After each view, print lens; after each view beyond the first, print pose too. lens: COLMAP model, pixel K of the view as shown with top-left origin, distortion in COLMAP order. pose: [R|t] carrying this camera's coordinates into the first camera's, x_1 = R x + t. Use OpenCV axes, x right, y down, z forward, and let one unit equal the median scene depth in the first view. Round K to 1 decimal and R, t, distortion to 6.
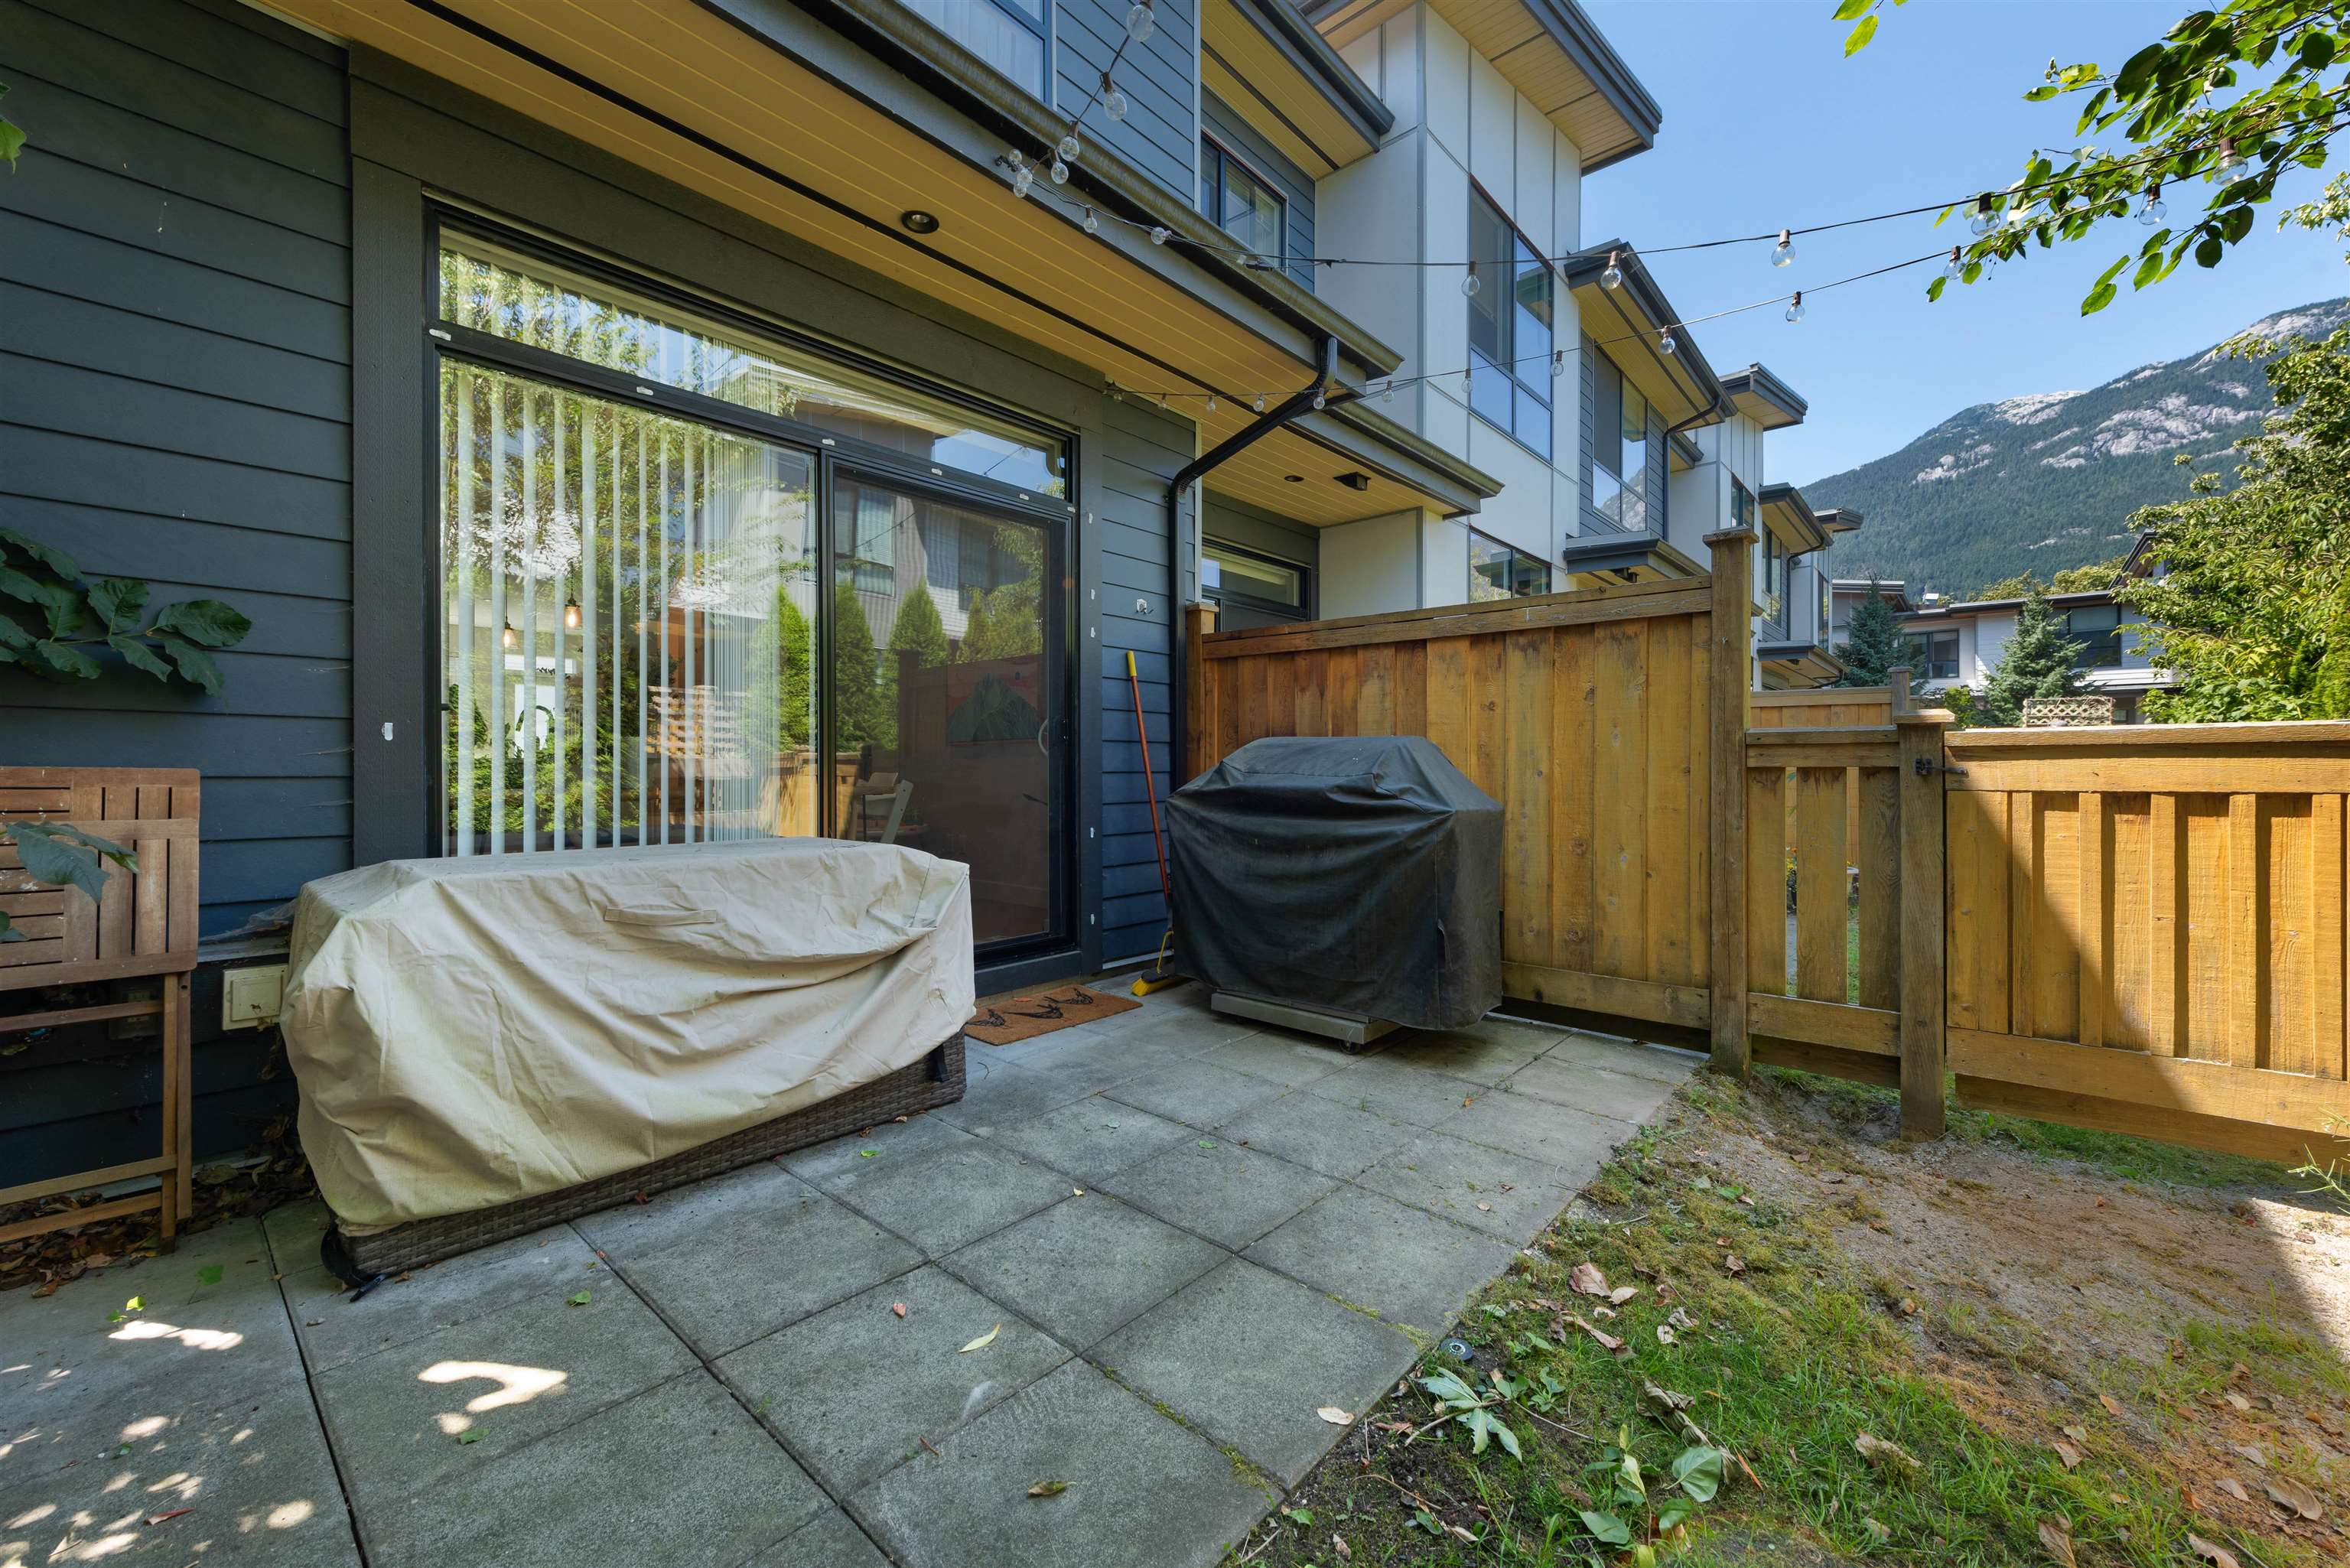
lens RADIAL K [[934.3, 0, 1169.1], [0, 934.3, 764.6], [0, 0, 1]] dist [0.019781, -0.007172]
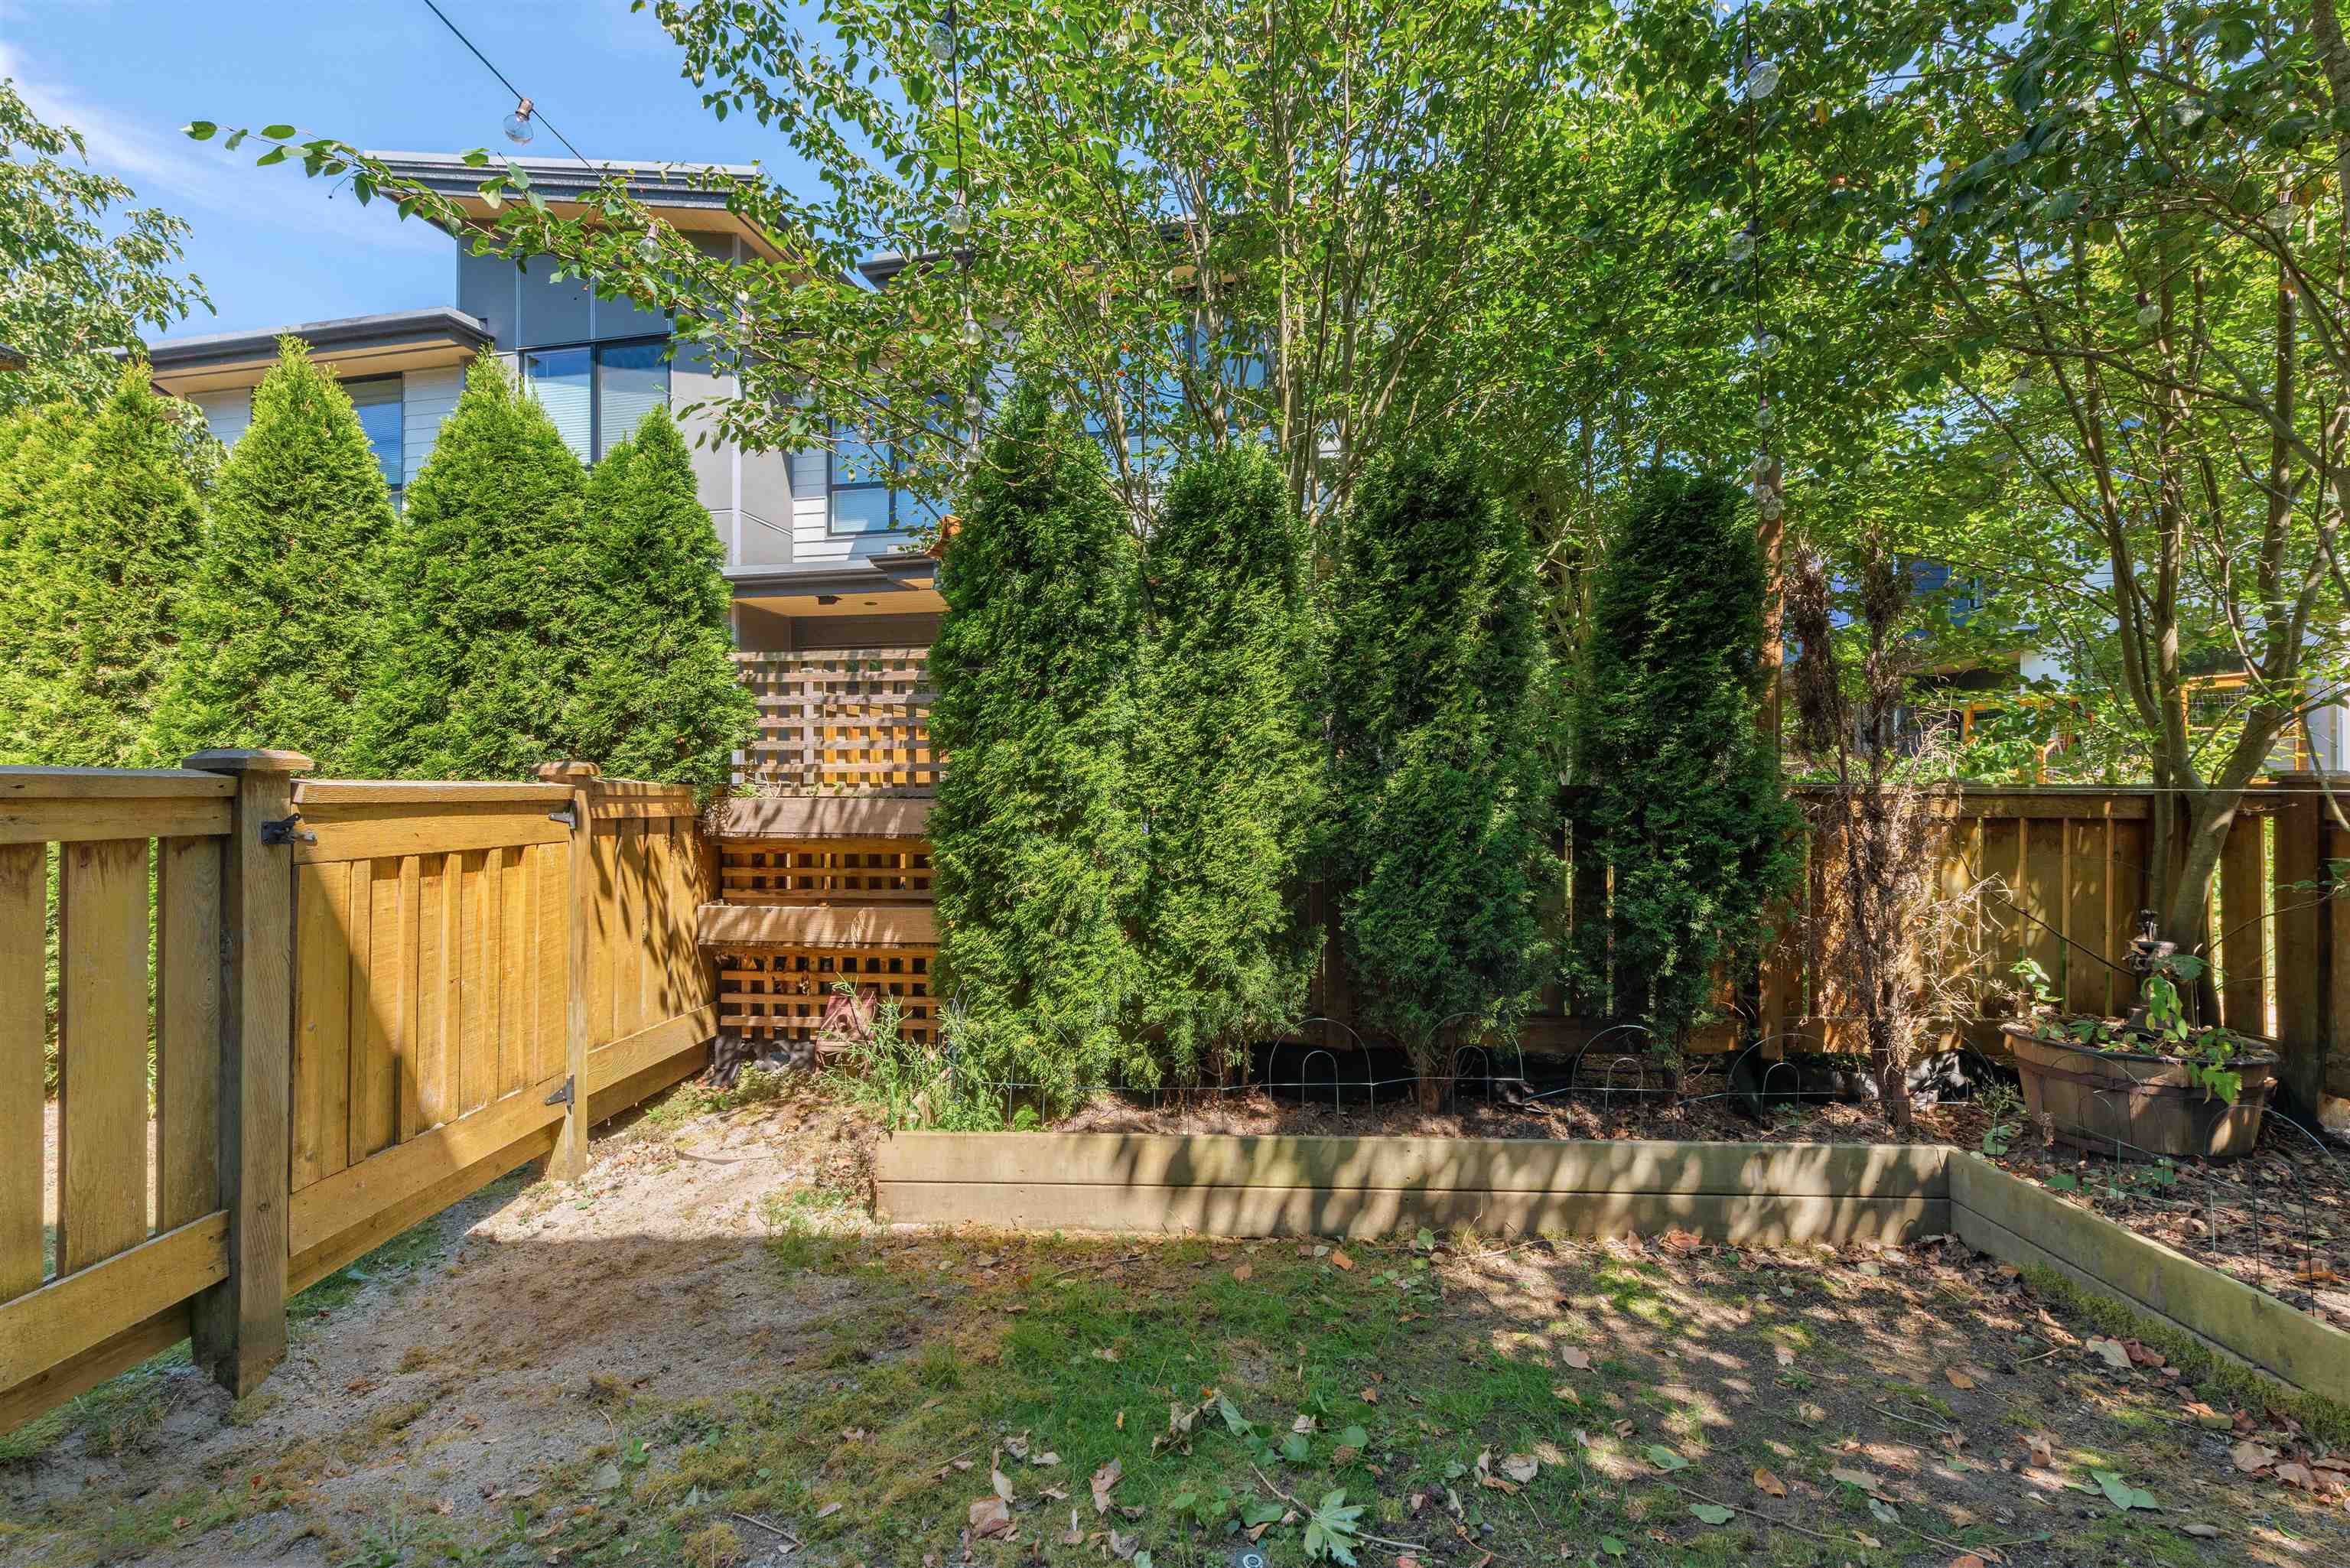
lens RADIAL K [[953.0, 0, 1175.0], [0, 953.0, 784.0], [0, 0, 1]] dist [0.017754, -0.008021]
pose [[-0.660391, 0.003696, 0.750913, -0.156224], [-0.004407, 0.999952, -0.008798, -0.028704], [-0.750909, -0.009119, -0.660343, 0.933472]]
